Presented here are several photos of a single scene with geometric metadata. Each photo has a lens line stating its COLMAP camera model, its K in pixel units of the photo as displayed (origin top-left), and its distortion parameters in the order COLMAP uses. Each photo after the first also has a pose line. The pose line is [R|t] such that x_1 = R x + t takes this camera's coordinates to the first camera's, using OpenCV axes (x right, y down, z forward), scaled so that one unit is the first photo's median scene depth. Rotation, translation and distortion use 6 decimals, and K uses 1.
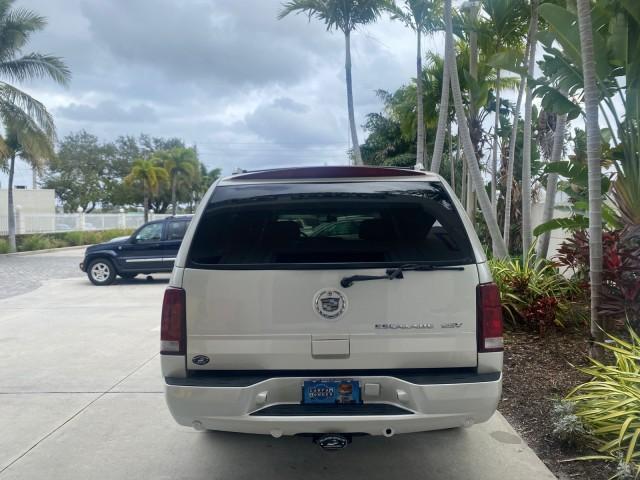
lens RADIAL K [[496.0, 0, 320.0], [0, 496.0, 240.0], [0, 0, 1]] dist [0.003964, -0.003813]
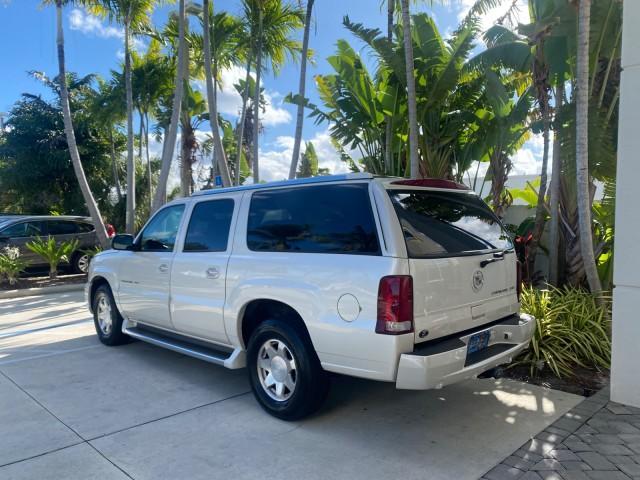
lens RADIAL K [[492.0, 0, 317.7], [0, 492.0, 241.0], [0, 0, 1]] dist [0.007562, -0.004248]
pose [[0.687128, -0.010263, 0.726464, -0.305048], [0.011138, 0.999932, 0.003592, 0.001921], [-0.726451, 0.005623, 0.687195, 0.085140]]
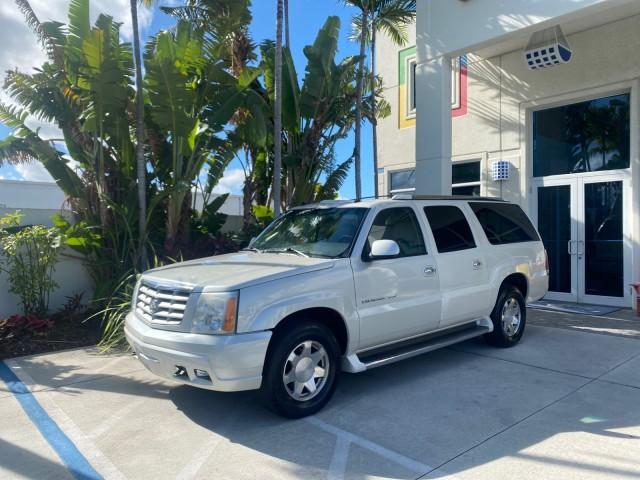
lens RADIAL K [[492.0, 0, 317.7], [0, 492.0, 241.0], [0, 0, 1]] dist [0.007562, -0.004248]
pose [[-0.677425, 0.007967, 0.735549, -0.336424], [0.043847, 0.998601, 0.029566, -0.018617], [-0.734284, 0.052281, -0.676826, 0.874990]]
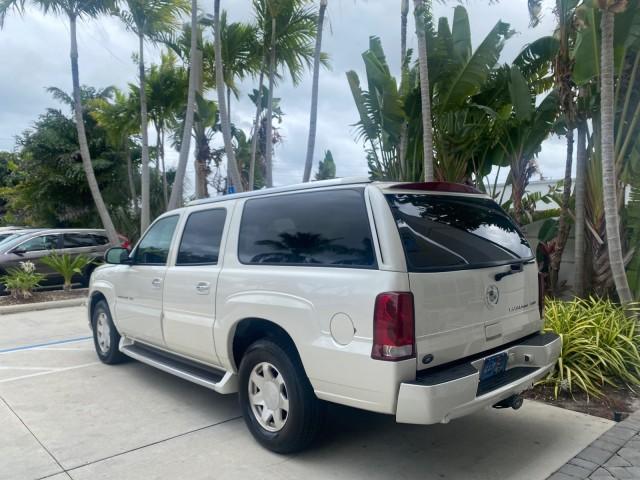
lens RADIAL K [[490.2, 0, 320.0], [0, 490.2, 240.0], [0, 0, 1]] dist [0.007029, -0.004355]
pose [[0.719697, -0.003198, 0.694281, -0.266579], [0.022494, 0.999572, -0.018714, 0.000953], [-0.693924, 0.029086, 0.719461, 0.094958]]
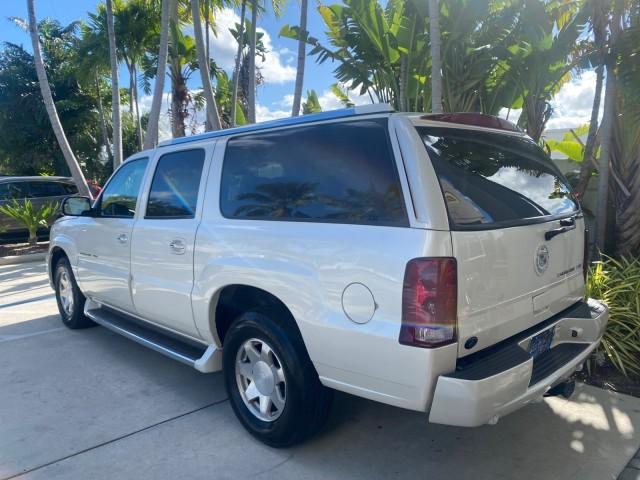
lens RADIAL K [[490.2, 0, 320.0], [0, 490.2, 240.0], [0, 0, 1]] dist [0.007029, -0.004355]
pose [[0.694117, -0.069823, 0.716468, -0.230438], [0.016768, 0.996583, 0.080877, 0.001315], [-0.719667, -0.044125, 0.692916, 0.148713]]
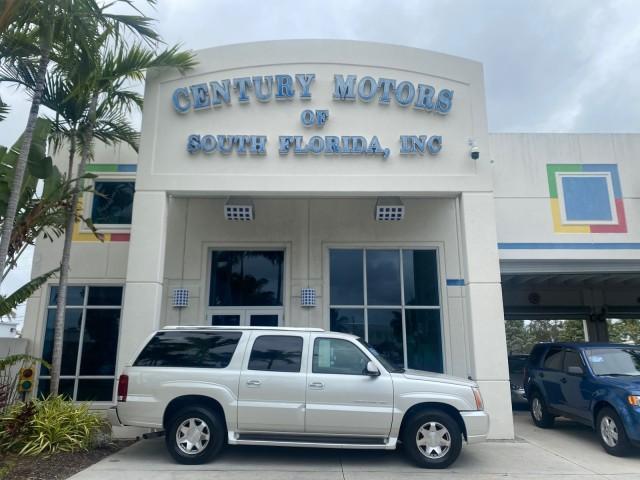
lens RADIAL K [[498.5, 0, 320.0], [0, 498.5, 233.4], [0, 0, 1]] dist [0.074562, -0.000798]
pose [[-0.999525, 0.002759, -0.030697, -0.139146], [0.008990, 0.978771, -0.204758, -0.021980], [0.029481, -0.204937, -0.978331, 1.052890]]
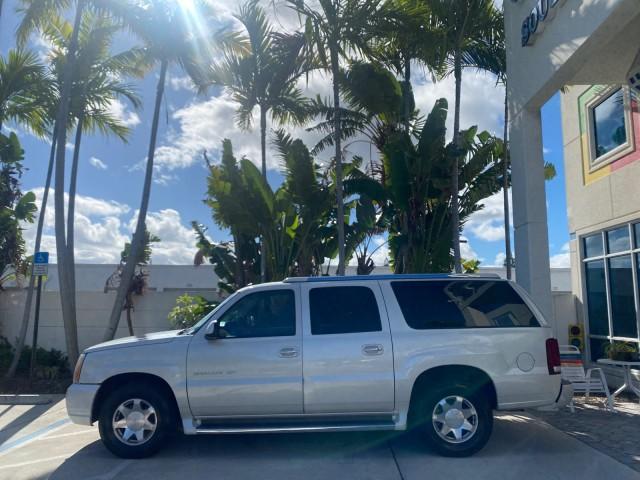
lens RADIAL K [[498.4, 0, 320.0], [0, 498.4, 240.0], [0, 0, 1]] dist [0.007255, -0.001759]
pose [[-0.006327, 0.151486, 0.988439, -0.558075], [0.036313, 0.987842, -0.151162, -0.005782], [-0.999320, 0.034937, -0.011751, 0.468775]]
